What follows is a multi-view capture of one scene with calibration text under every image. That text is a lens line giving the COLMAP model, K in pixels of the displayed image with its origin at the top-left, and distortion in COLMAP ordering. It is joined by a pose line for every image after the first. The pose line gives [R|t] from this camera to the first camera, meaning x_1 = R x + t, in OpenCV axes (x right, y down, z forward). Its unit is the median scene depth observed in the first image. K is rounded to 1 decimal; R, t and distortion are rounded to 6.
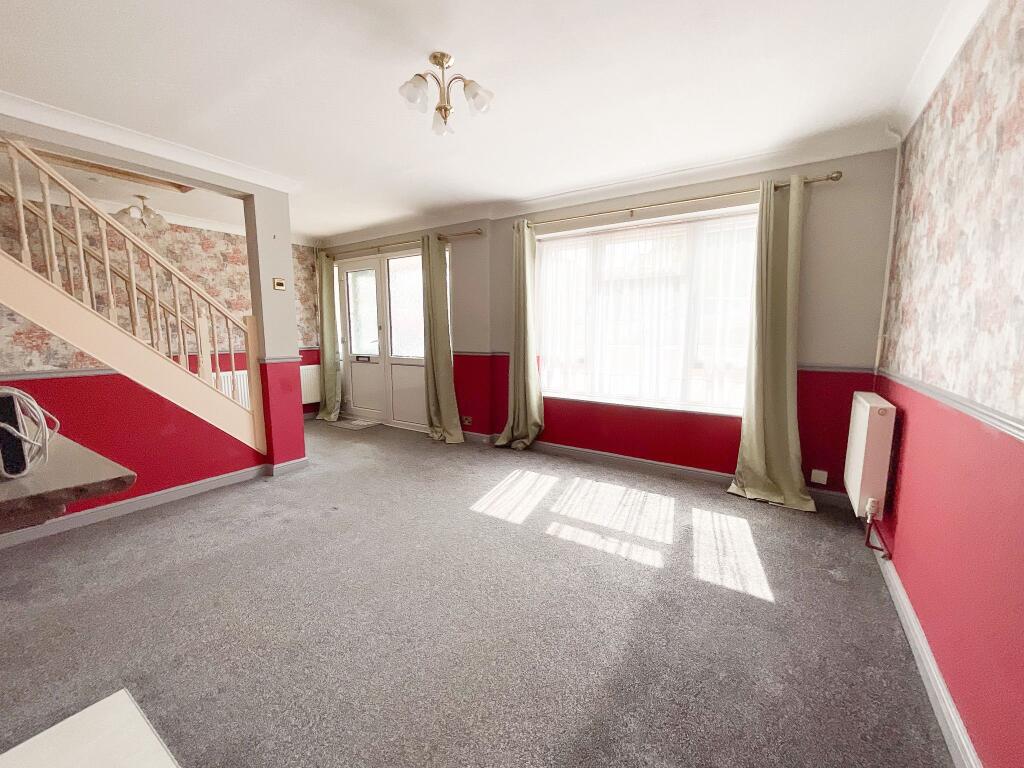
lens RADIAL K [[414.7, 0, 507.9], [0, 414.7, 383.7], [0, 0, 1]] dist [-0.015018, 0.004379]
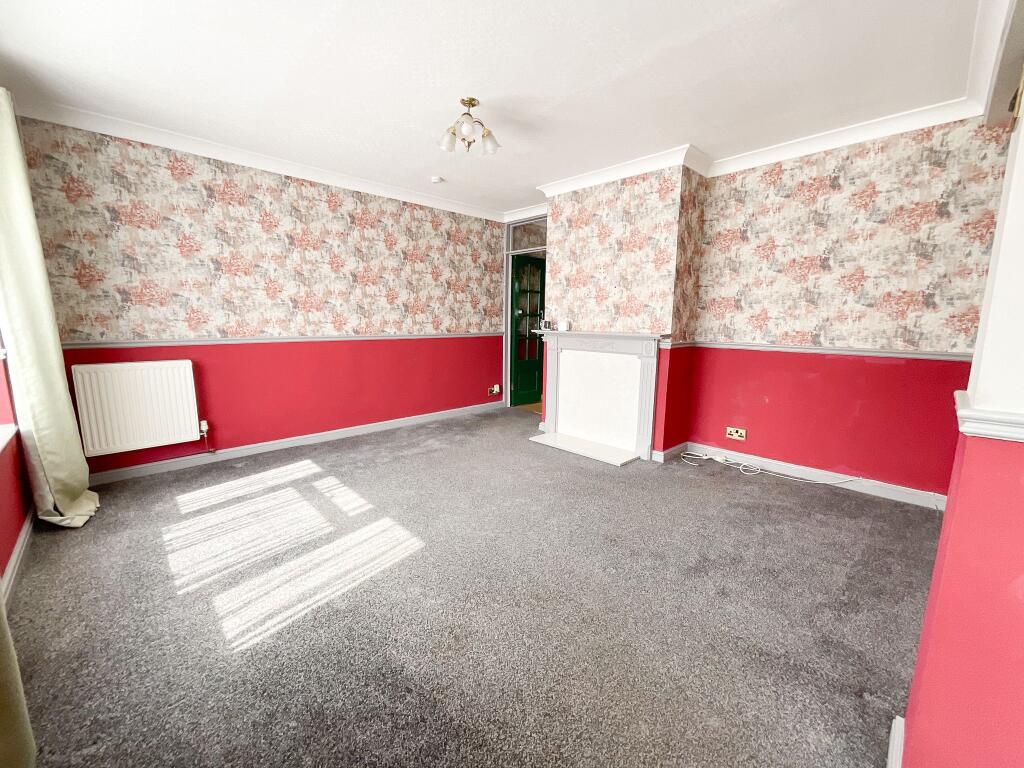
lens RADIAL K [[414.7, 0, 507.9], [0, 414.7, 383.7], [0, 0, 1]] dist [-0.015018, 0.004379]
pose [[-0.975574, -0.043144, 0.215391, -0.417037], [0.018056, 0.961456, 0.274367, -0.197041], [-0.218926, 0.271554, -0.937192, 1.703543]]
